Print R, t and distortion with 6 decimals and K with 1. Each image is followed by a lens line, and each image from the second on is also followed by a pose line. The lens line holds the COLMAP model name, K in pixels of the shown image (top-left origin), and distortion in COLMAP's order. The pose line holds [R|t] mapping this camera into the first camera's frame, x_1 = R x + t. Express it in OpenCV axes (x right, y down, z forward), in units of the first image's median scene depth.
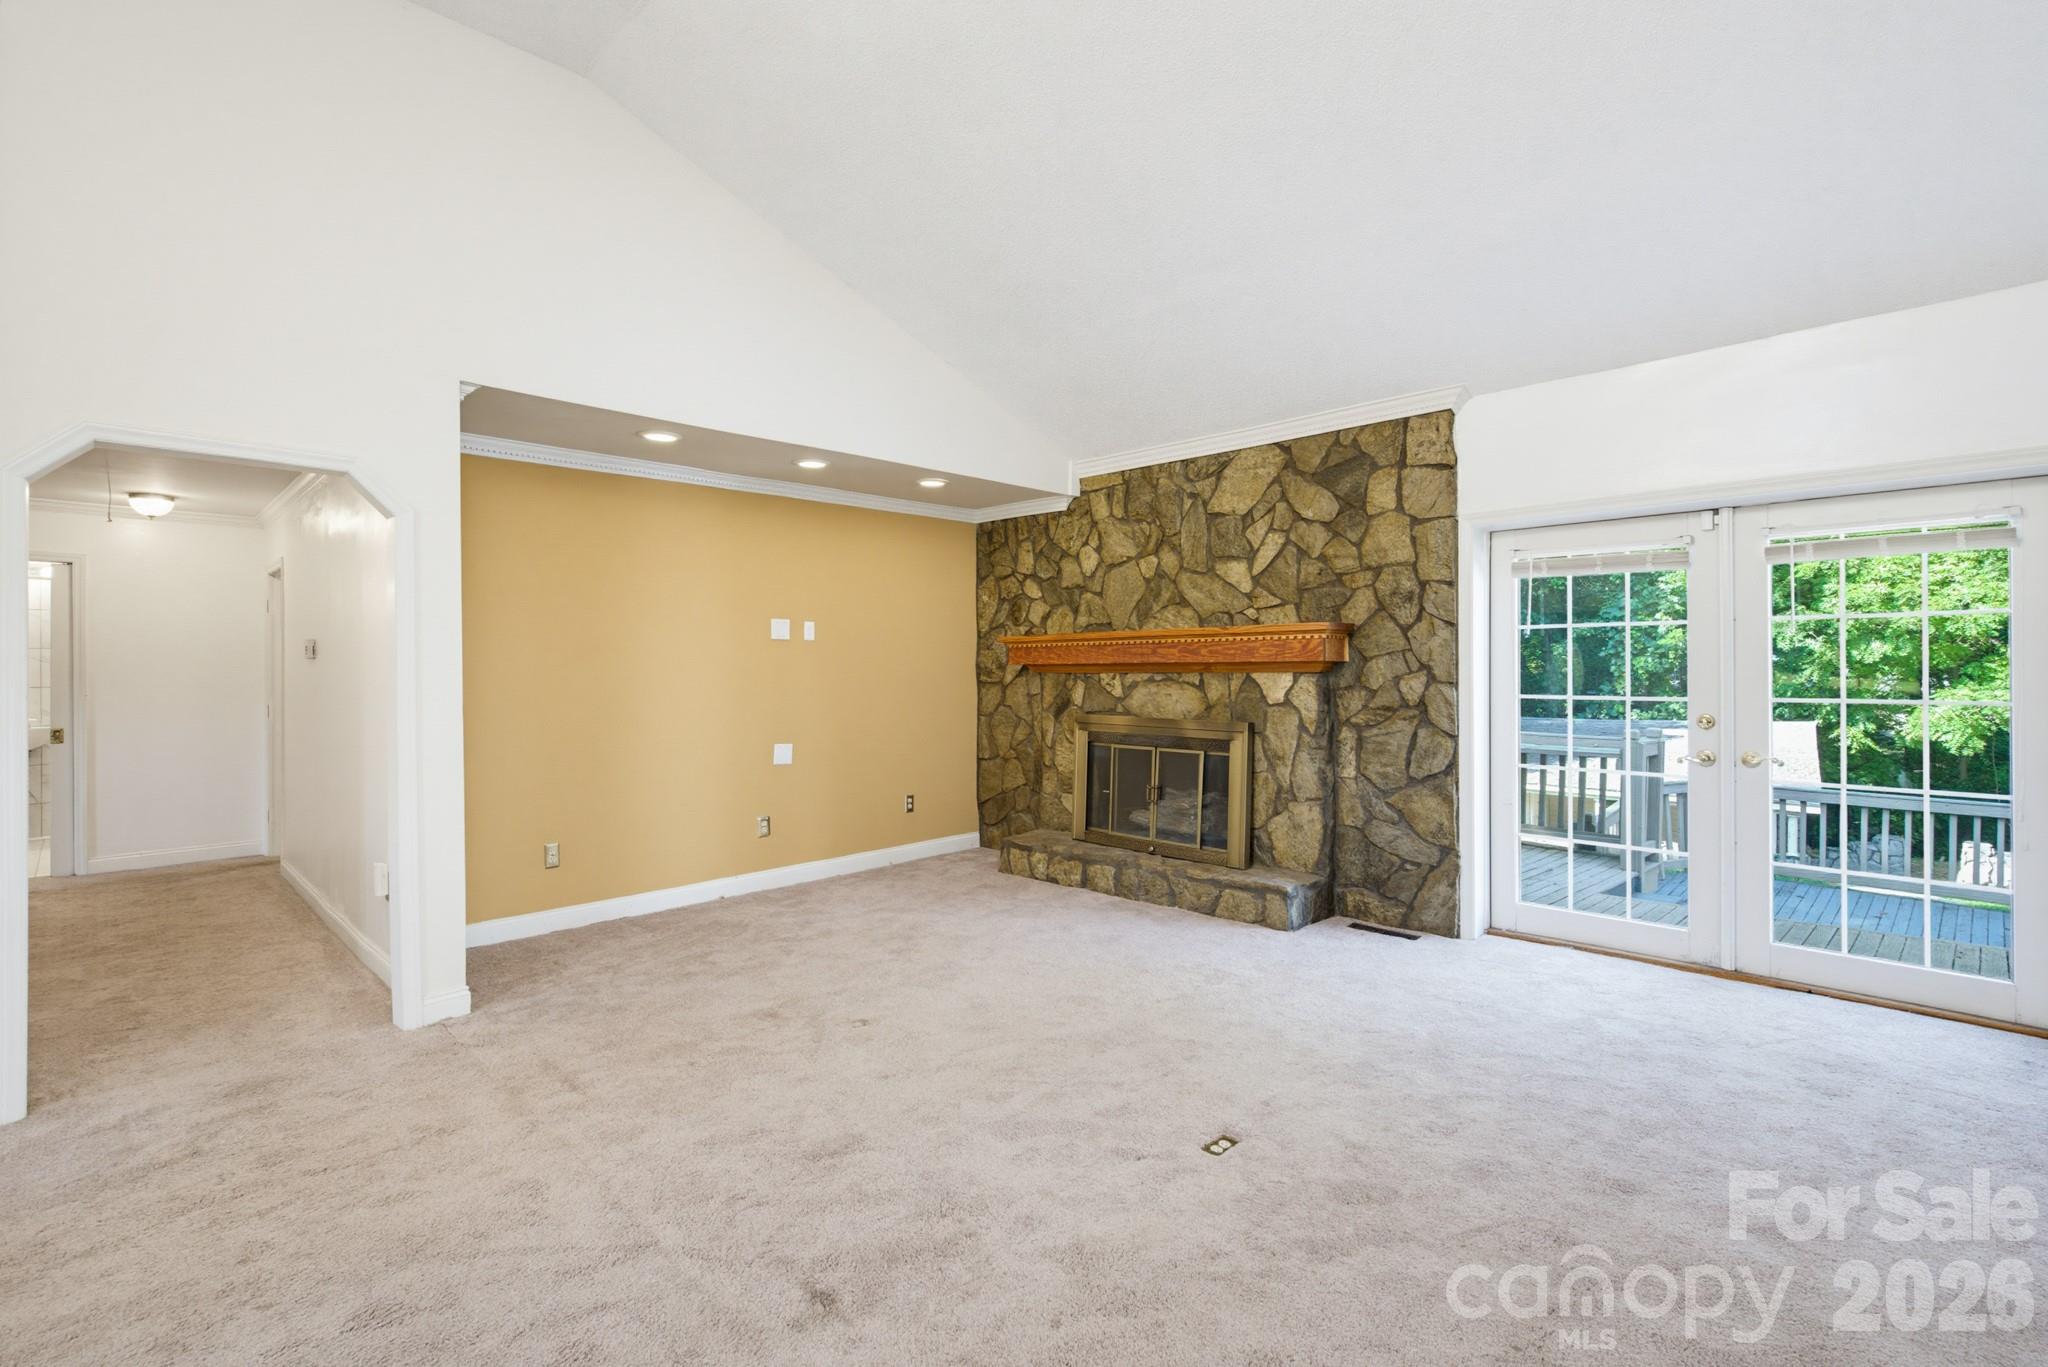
lens RADIAL K [[937.2, 0, 1023.8], [0, 937.2, 663.8], [0, 0, 1]] dist [0.004935, -0.003325]
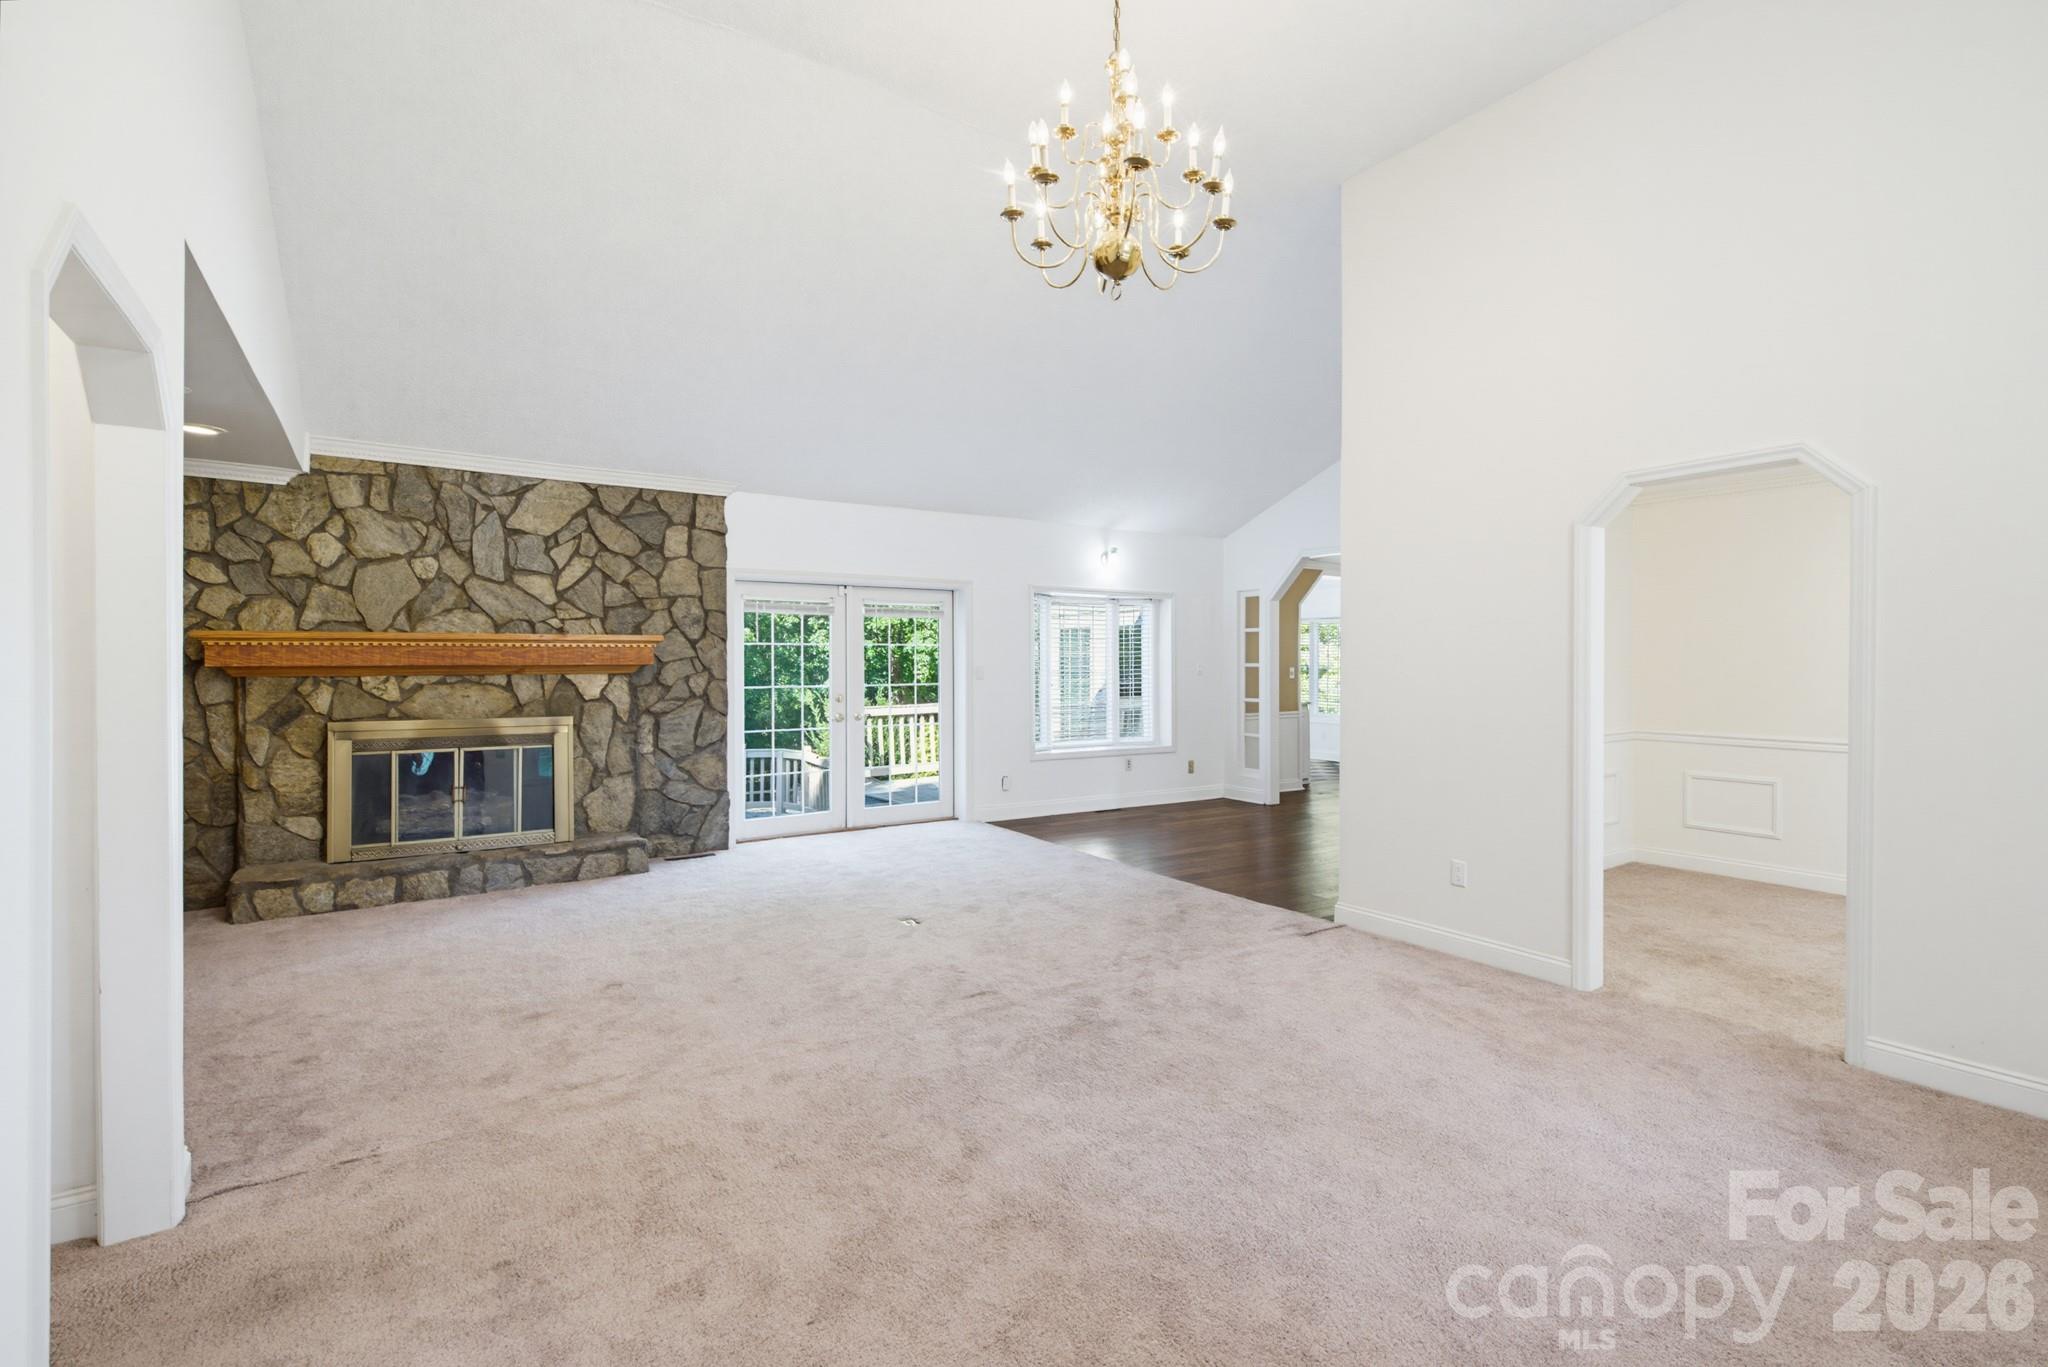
lens RADIAL K [[937.2, 0, 1025.7], [0, 937.2, 678.8], [0, 0, 1]] dist [0.004935, -0.003325]
pose [[0.197675, -0.006523, 0.980246, -0.804218], [0.001680, 0.999979, 0.006316, 0.009101], [-0.980266, 0.000398, 0.197682, 0.208111]]
